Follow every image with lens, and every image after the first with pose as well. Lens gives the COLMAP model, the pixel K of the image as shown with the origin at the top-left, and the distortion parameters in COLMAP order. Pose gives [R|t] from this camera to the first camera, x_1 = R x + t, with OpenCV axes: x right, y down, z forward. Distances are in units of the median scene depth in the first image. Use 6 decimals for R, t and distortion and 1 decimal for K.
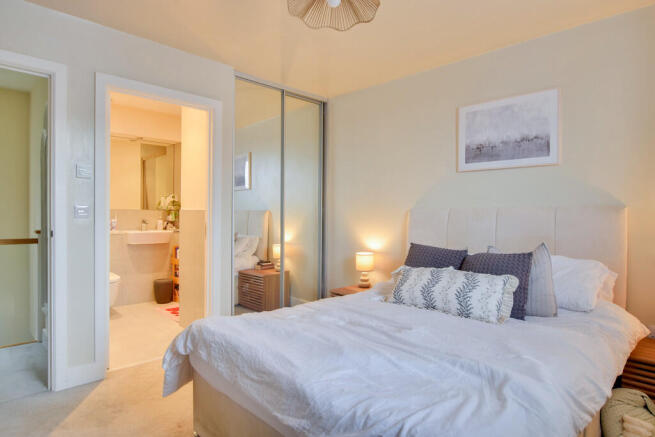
lens RADIAL K [[372.3, 0, 328.6], [0, 372.3, 214.2], [0, 0, 1]] dist [-0.002379, 0.001570]
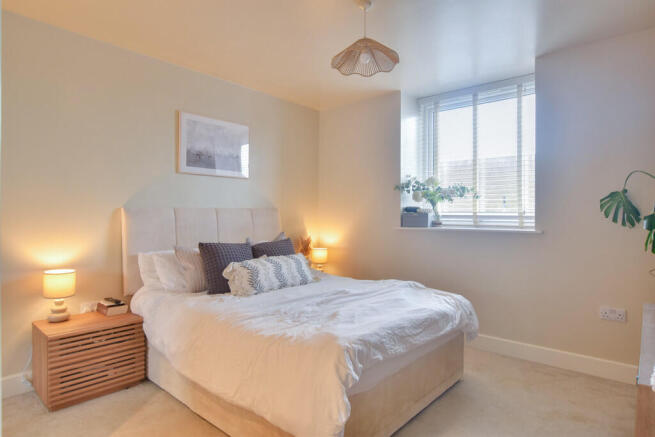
lens RADIAL K [[372.3, 0, 327.3], [0, 372.3, 217.2], [0, 0, 1]] dist [-0.002379, 0.001570]
pose [[-0.084207, -0.005443, 0.996433, -0.956287], [-0.002088, 0.999984, 0.005286, 0.004996], [-0.996446, -0.001635, -0.084217, 0.901544]]
